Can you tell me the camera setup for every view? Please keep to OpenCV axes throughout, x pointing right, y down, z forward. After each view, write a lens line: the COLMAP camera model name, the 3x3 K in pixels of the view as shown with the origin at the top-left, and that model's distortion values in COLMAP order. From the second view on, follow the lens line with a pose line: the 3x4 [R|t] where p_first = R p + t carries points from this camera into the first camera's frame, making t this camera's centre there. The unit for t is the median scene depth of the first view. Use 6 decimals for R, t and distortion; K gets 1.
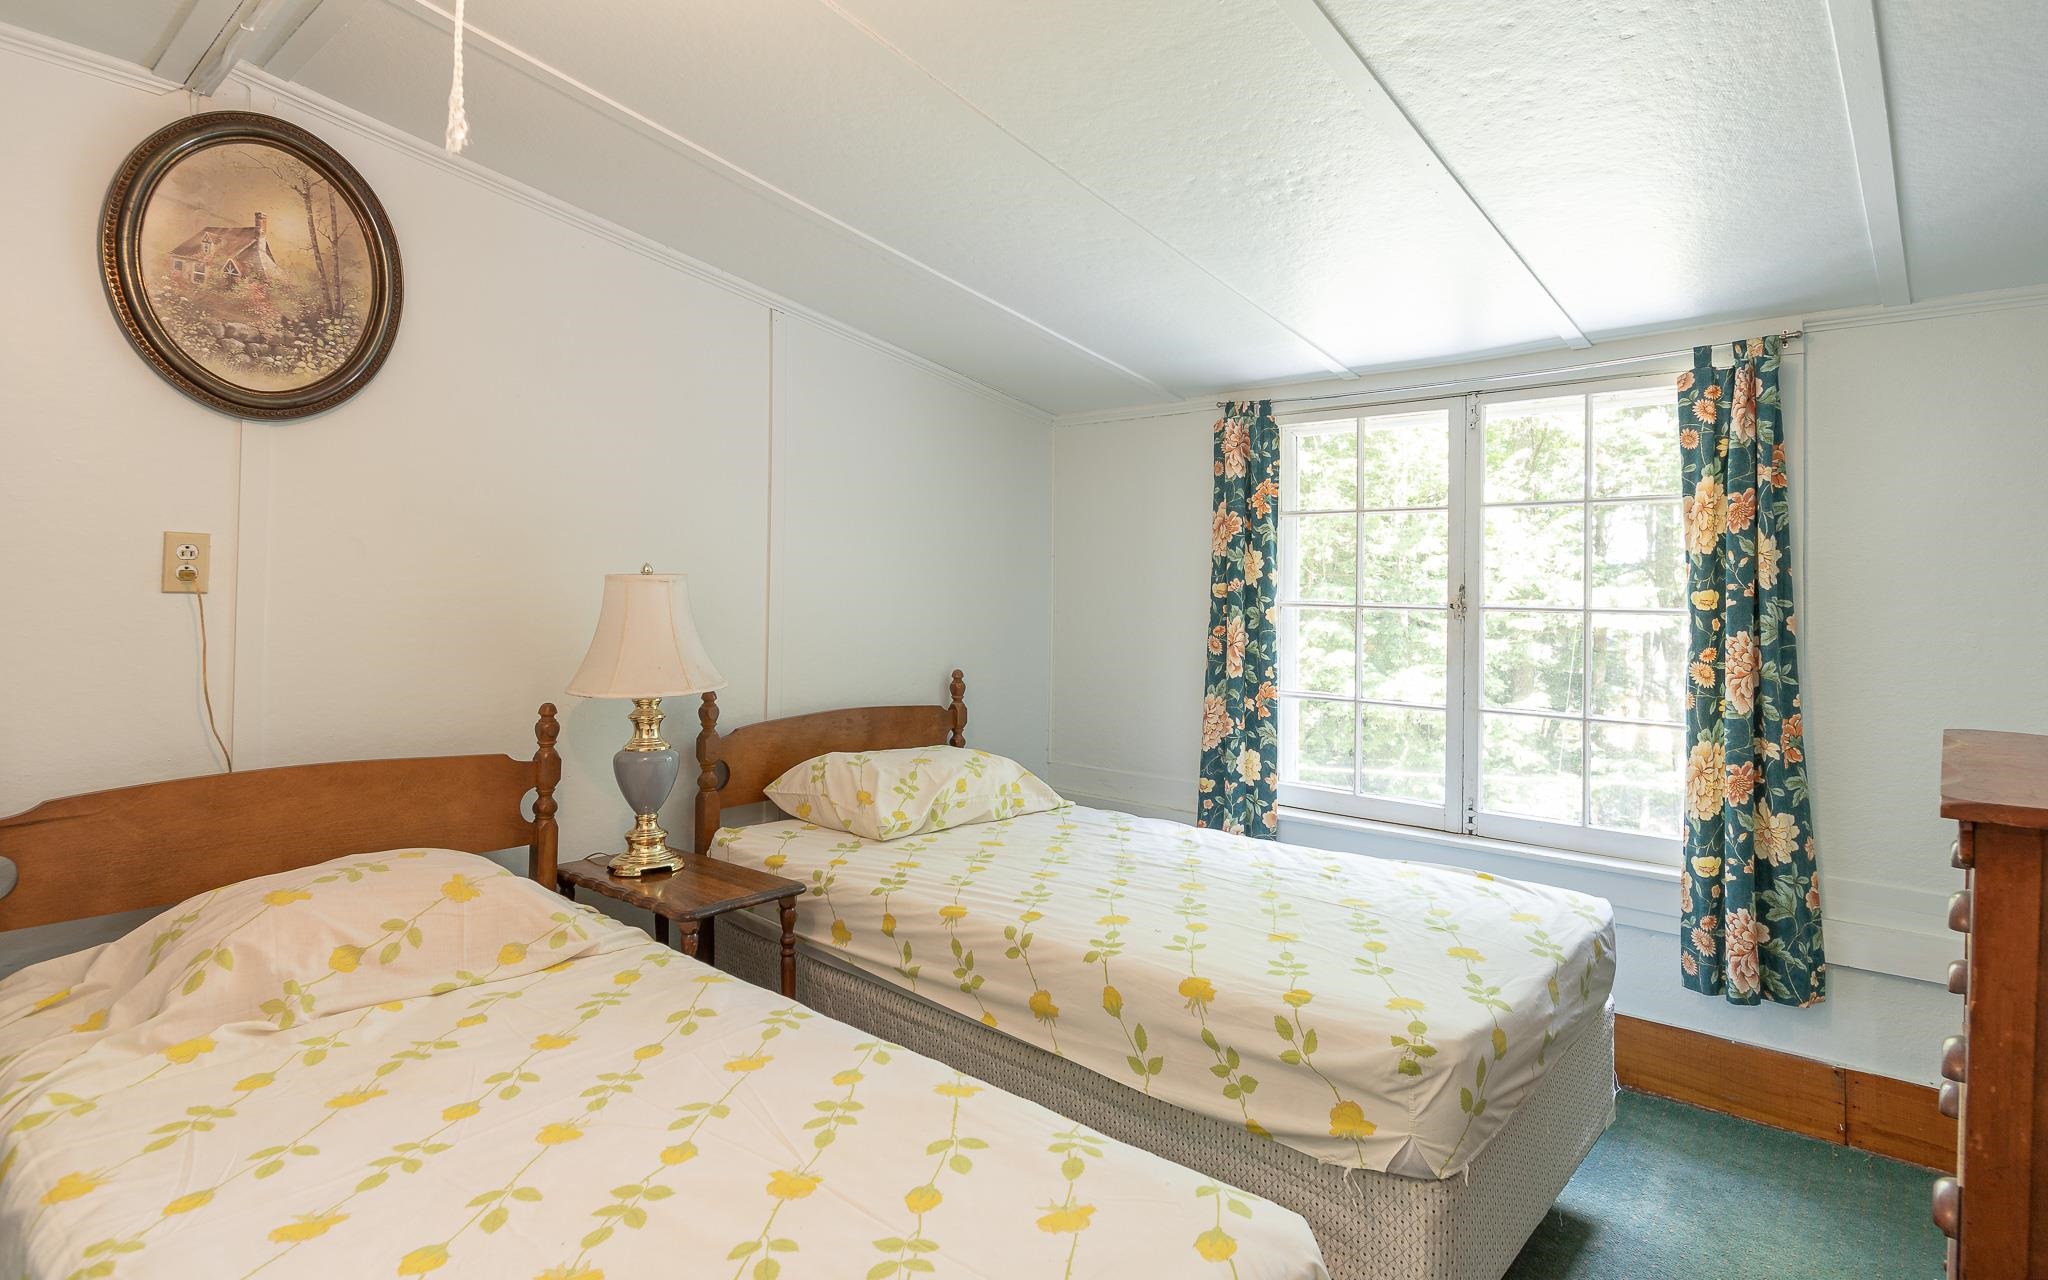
lens RADIAL K [[1051.9, 0, 1027.2], [0, 1051.9, 570.5], [0, 0, 1]] dist [-0.000876, -0.000257]
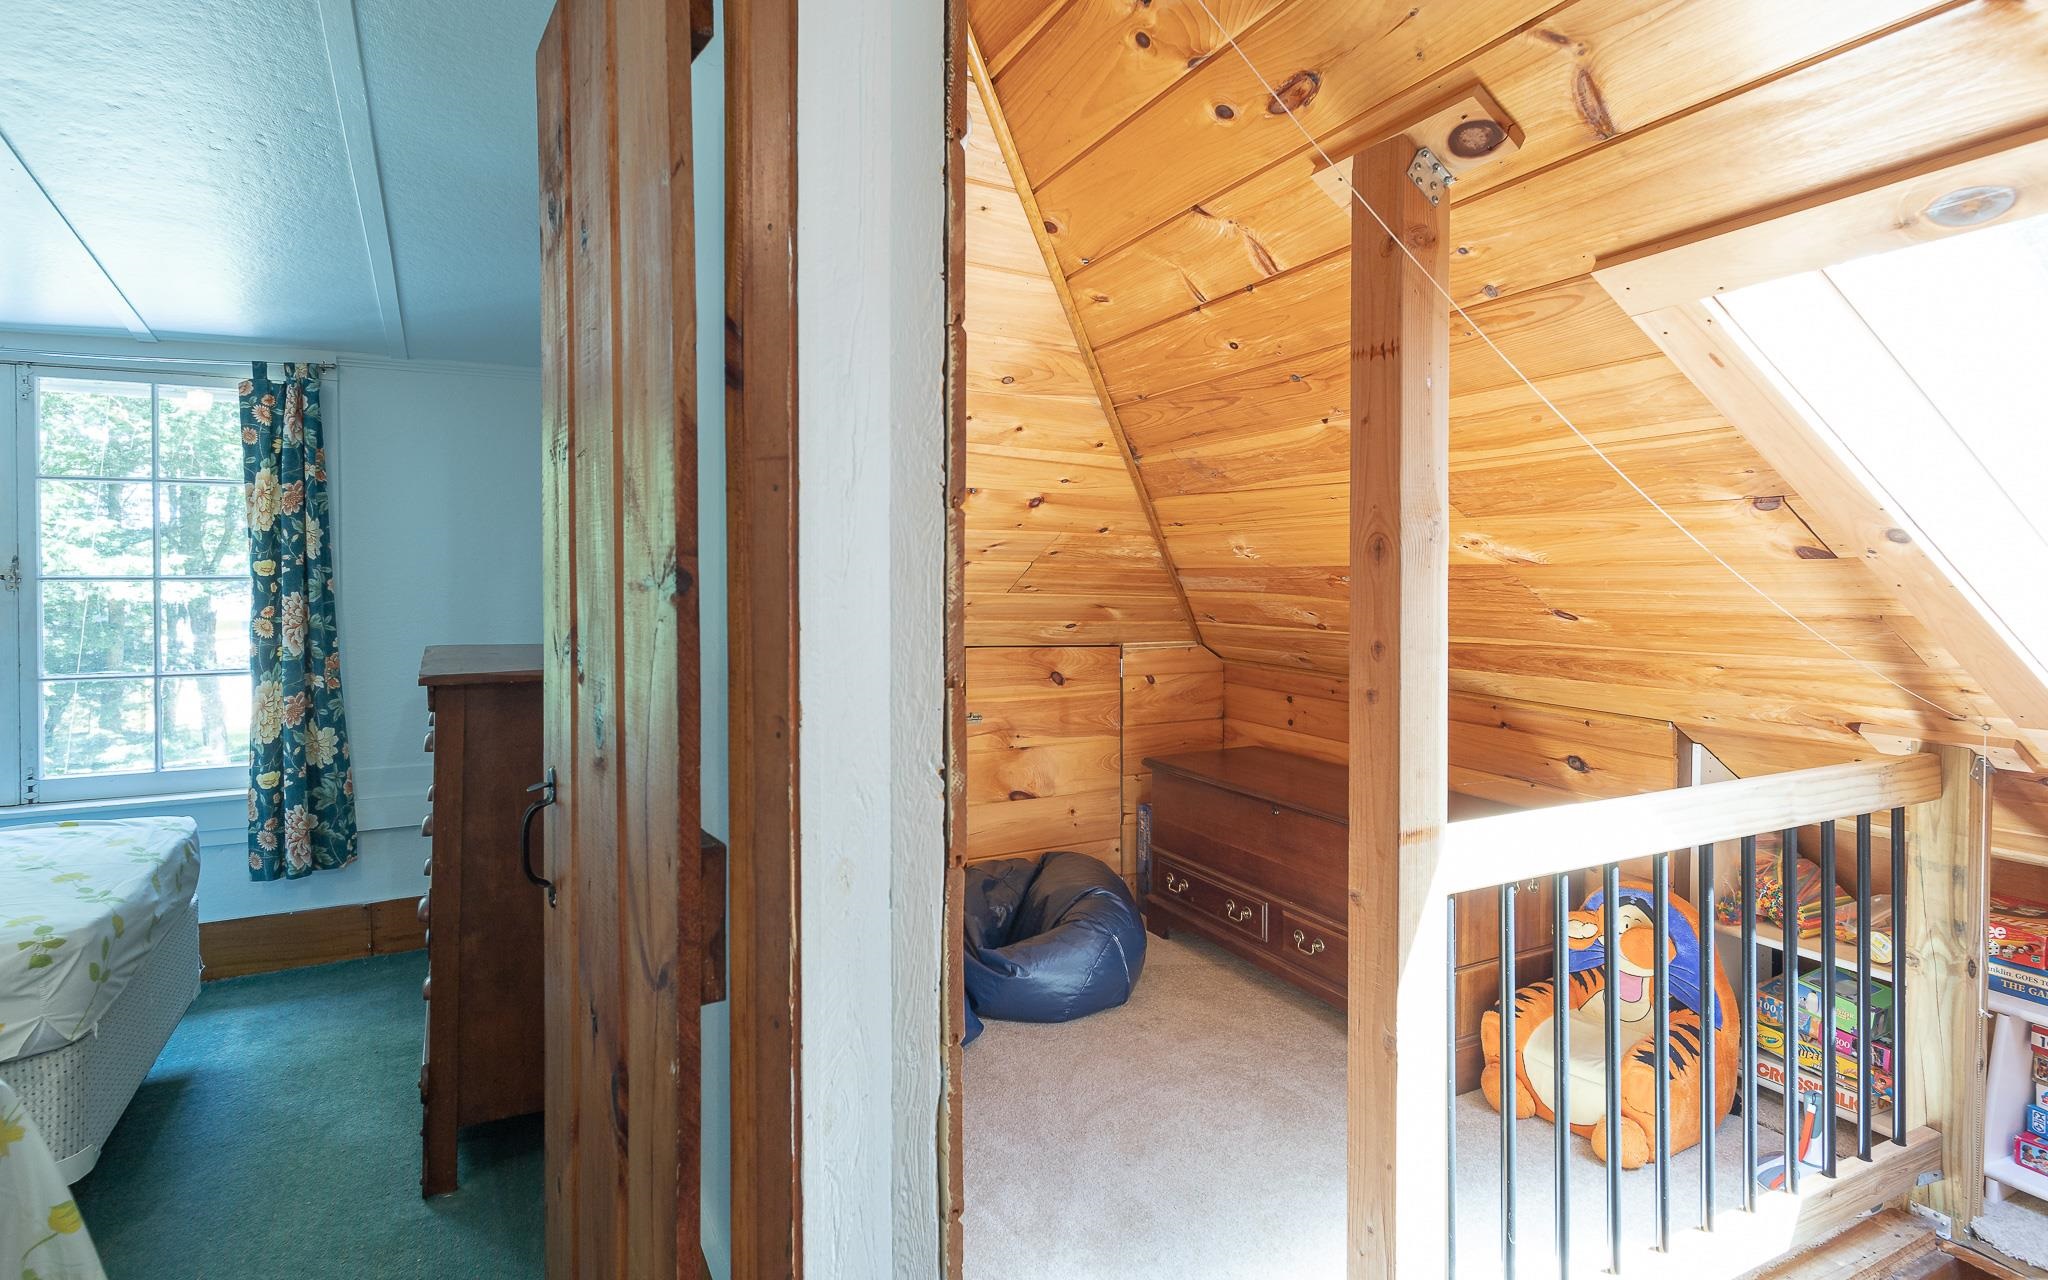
lens RADIAL K [[1083.2, 0, 996.5], [0, 1083.2, 591.2], [0, 0, 1]] dist [0.003442, -0.001376]
pose [[0.374173, -0.032540, 0.926788, -0.227980], [-0.013562, 0.999085, 0.040553, -0.008343], [-0.927260, -0.027743, 0.373390, -0.290910]]
